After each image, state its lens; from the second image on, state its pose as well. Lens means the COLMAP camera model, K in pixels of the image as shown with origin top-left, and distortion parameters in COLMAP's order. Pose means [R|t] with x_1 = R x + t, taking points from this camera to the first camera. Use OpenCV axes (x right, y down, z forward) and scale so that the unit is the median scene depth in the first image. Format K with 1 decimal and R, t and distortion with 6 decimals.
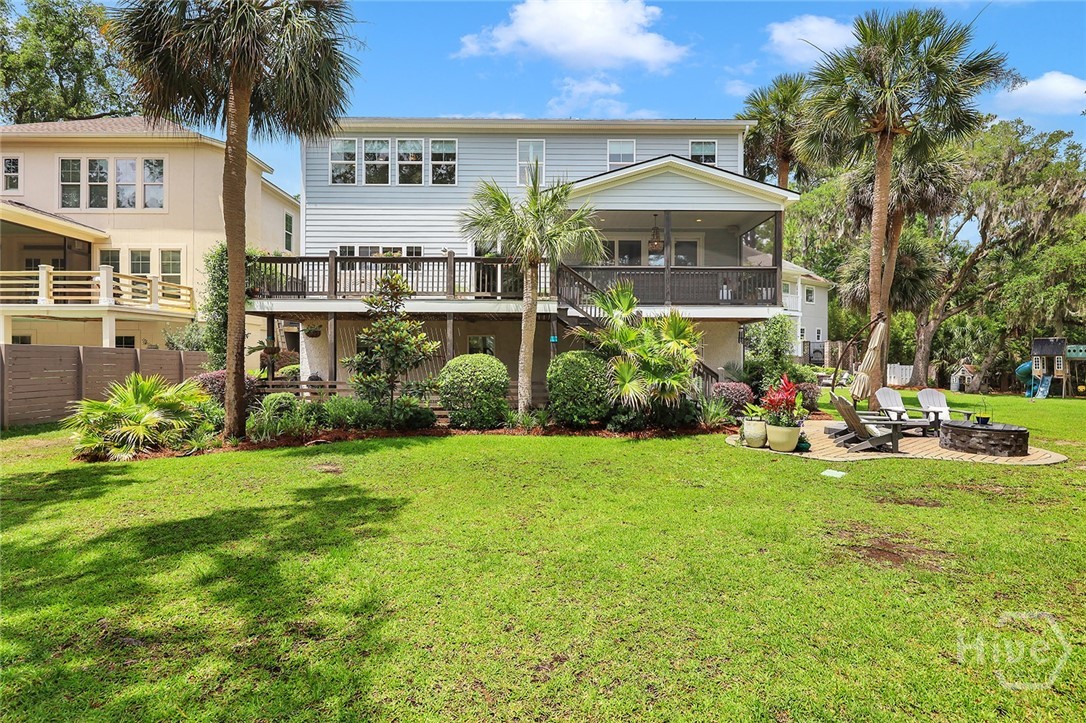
lens RADIAL K [[531.7, 0, 543.1], [0, 531.7, 365.1], [0, 0, 1]] dist [0.003114, 0.000655]
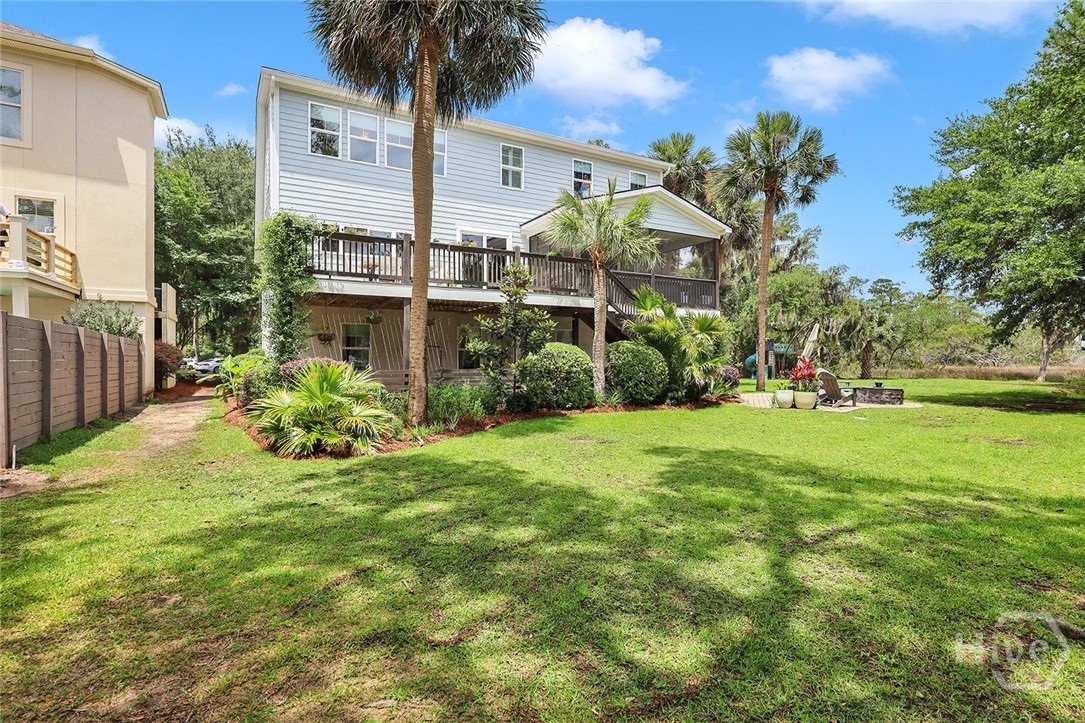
lens RADIAL K [[531.2, 0, 545.3], [0, 531.2, 355.2], [0, 0, 1]] dist [0.003114, 0.000655]
pose [[0.875995, -0.001436, 0.482317, -0.625168], [0.007918, 0.999904, -0.011404, 0.016645], [-0.482254, 0.013809, 0.875922, 0.041040]]
